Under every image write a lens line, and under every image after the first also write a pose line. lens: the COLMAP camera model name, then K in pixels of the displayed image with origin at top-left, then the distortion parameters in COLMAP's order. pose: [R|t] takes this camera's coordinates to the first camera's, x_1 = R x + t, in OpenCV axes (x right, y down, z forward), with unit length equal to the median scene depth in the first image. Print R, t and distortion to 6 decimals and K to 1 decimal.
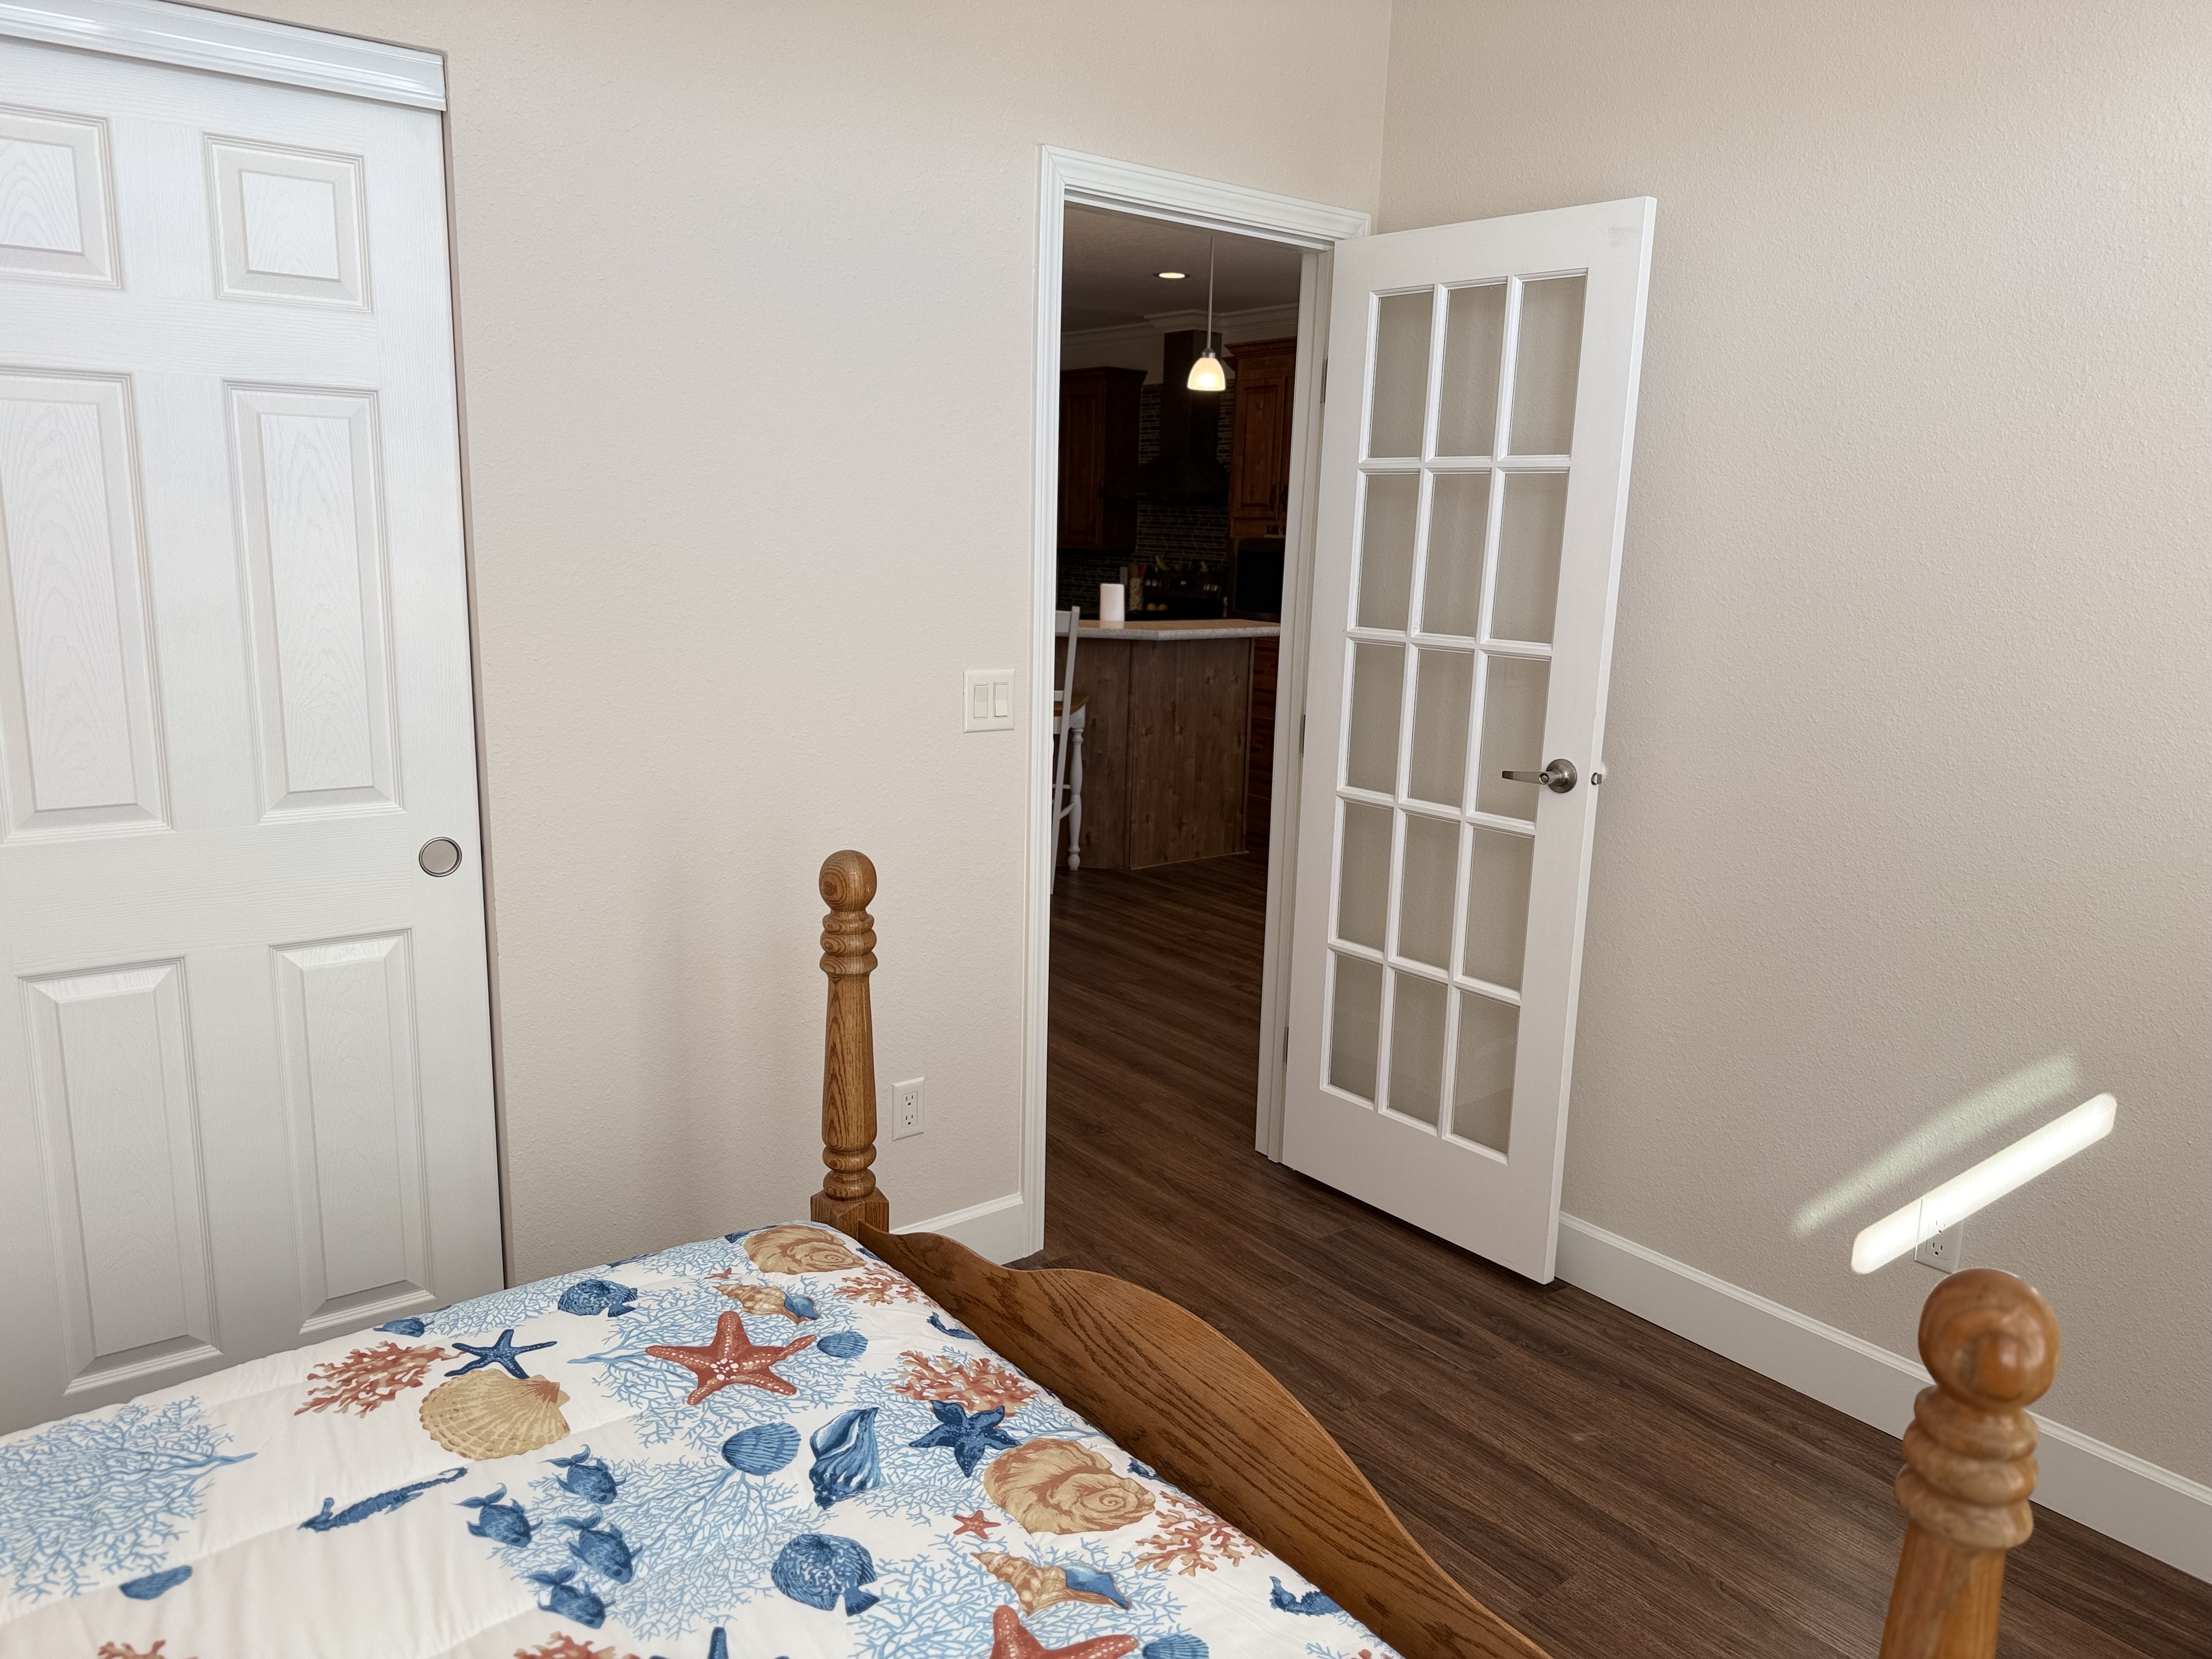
lens RADIAL K [[1540.9, 0, 1107.3], [0, 1540.9, 832.4], [0, 0, 1]] dist [0.001751, 0.000088]
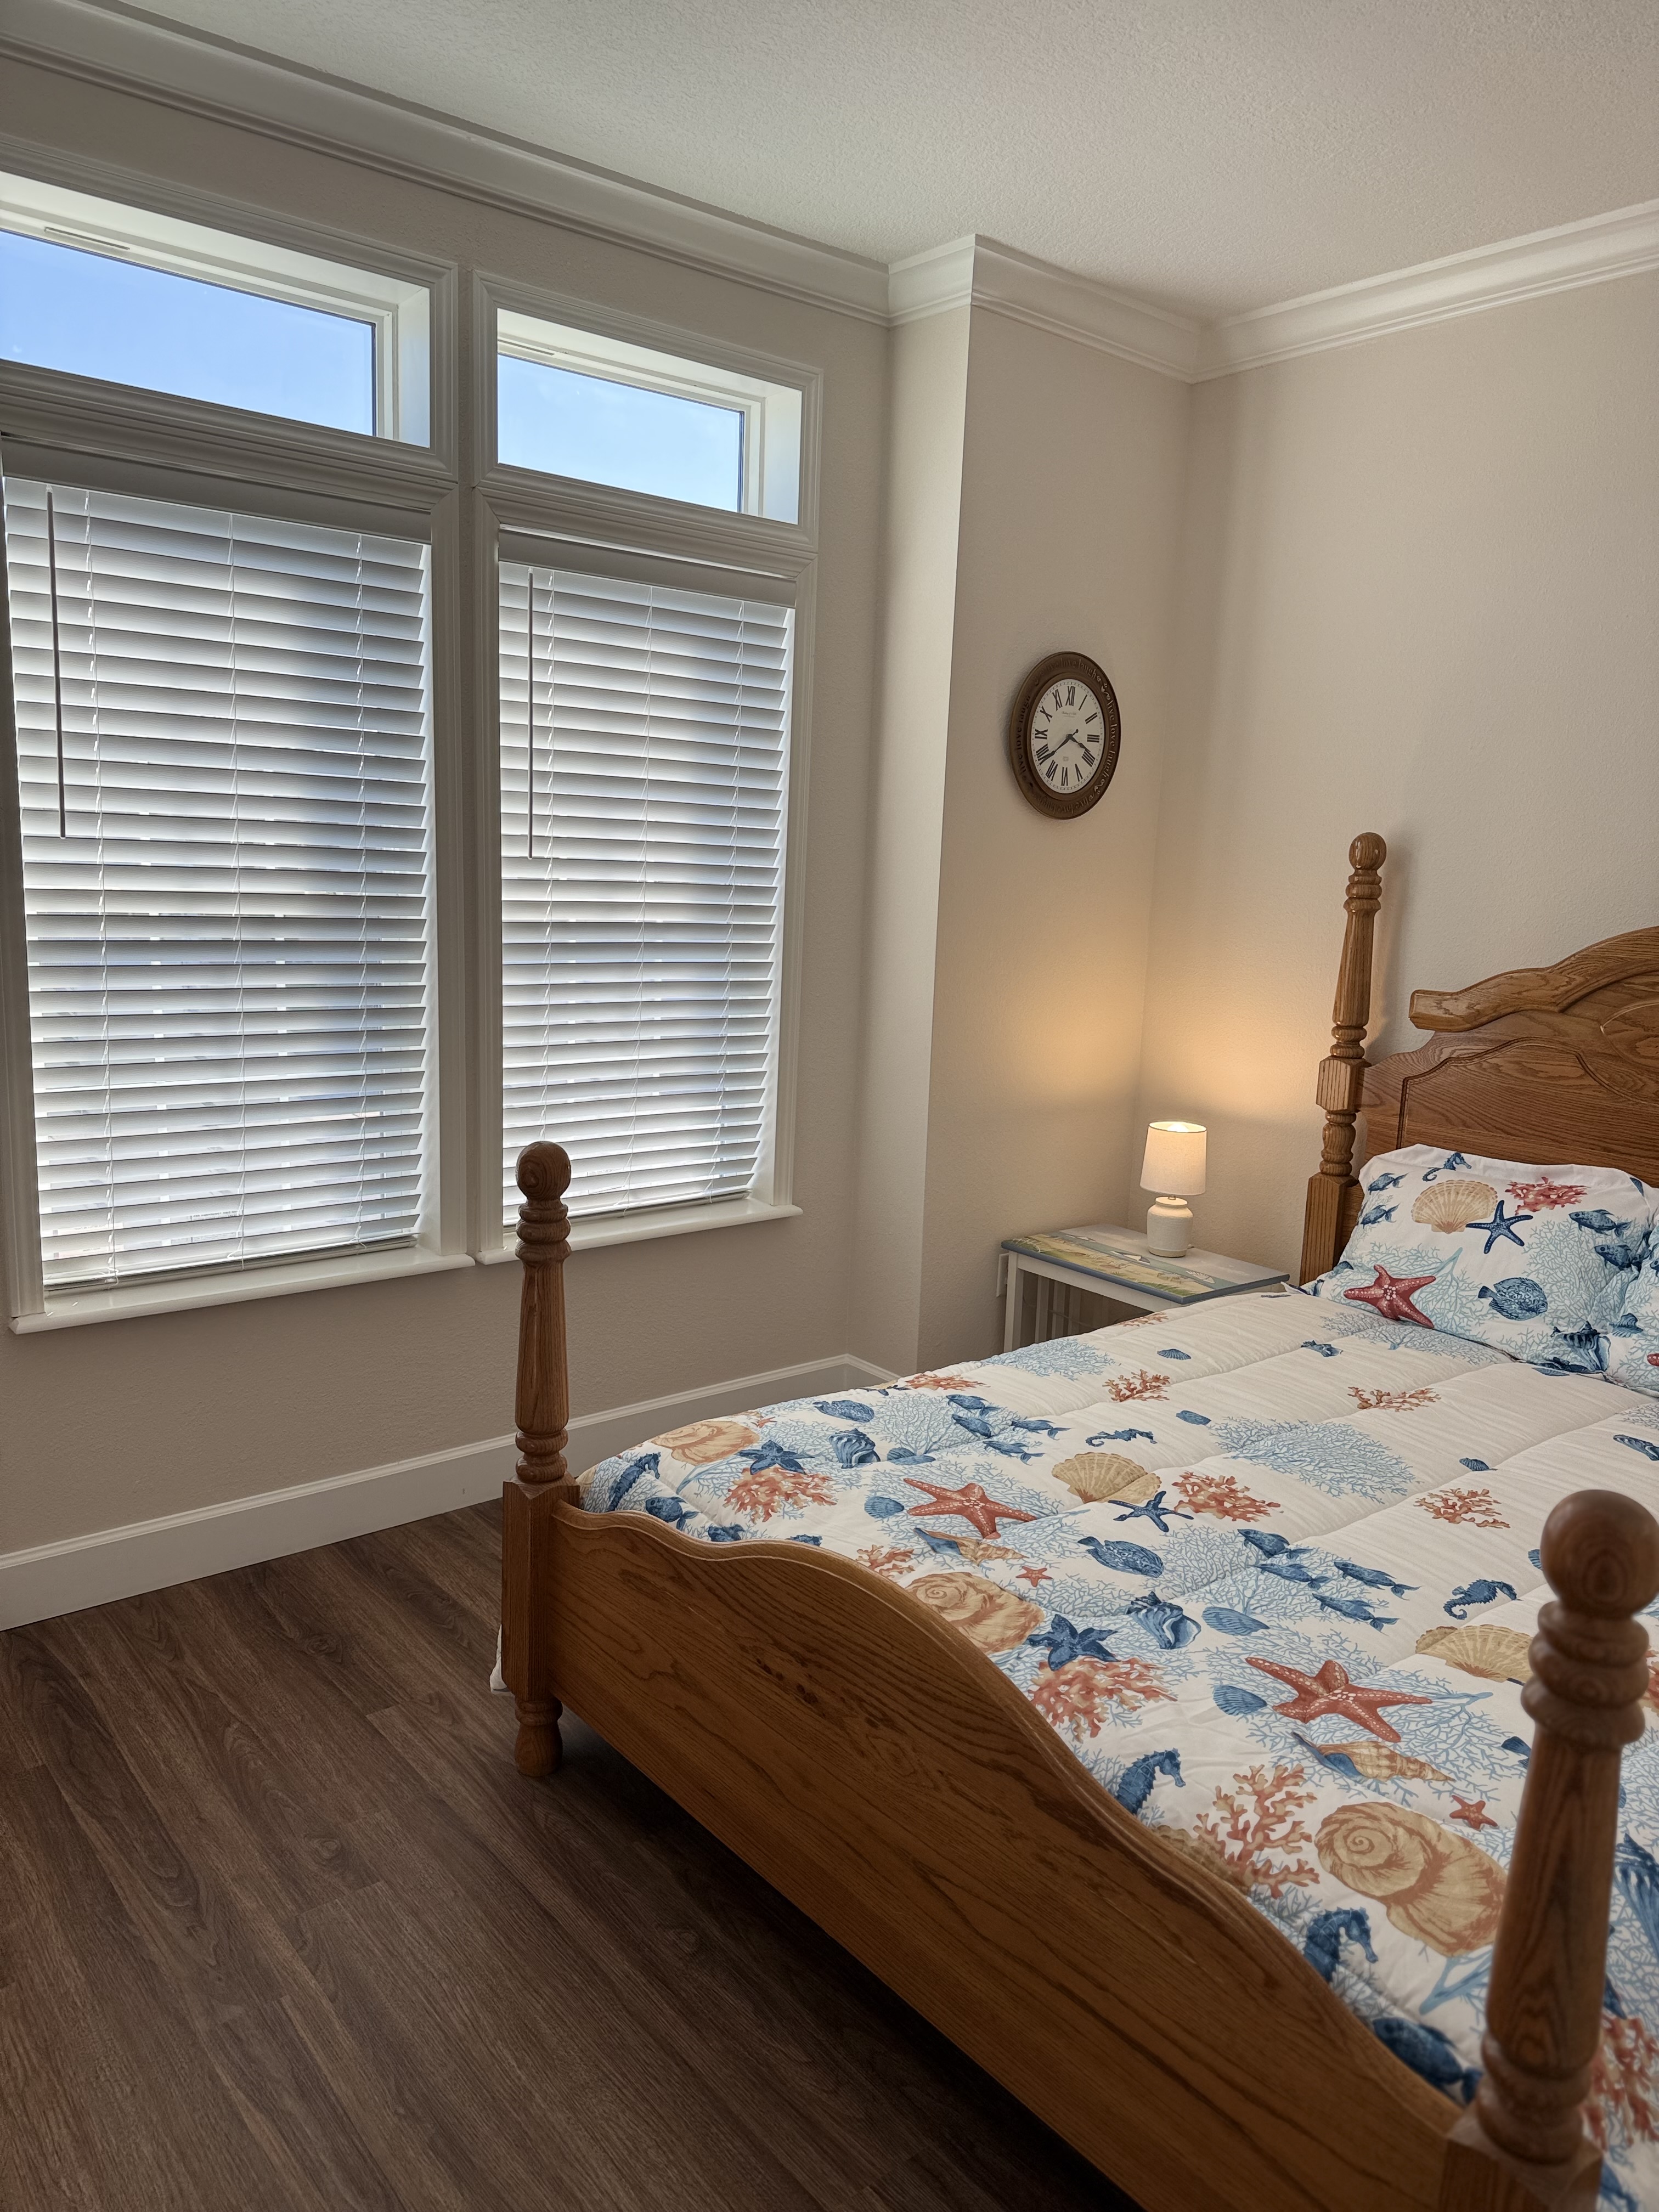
lens RADIAL K [[1540.9, 0, 827.9], [0, 1540.9, 1107.1], [0, 0, 1]] dist [0.001751, 0.000088]
pose [[-0.997269, -0.065312, -0.034489, 0.163002], [-0.073264, 0.933936, 0.349852, -0.381250], [0.009361, 0.351424, -0.936170, 2.052976]]
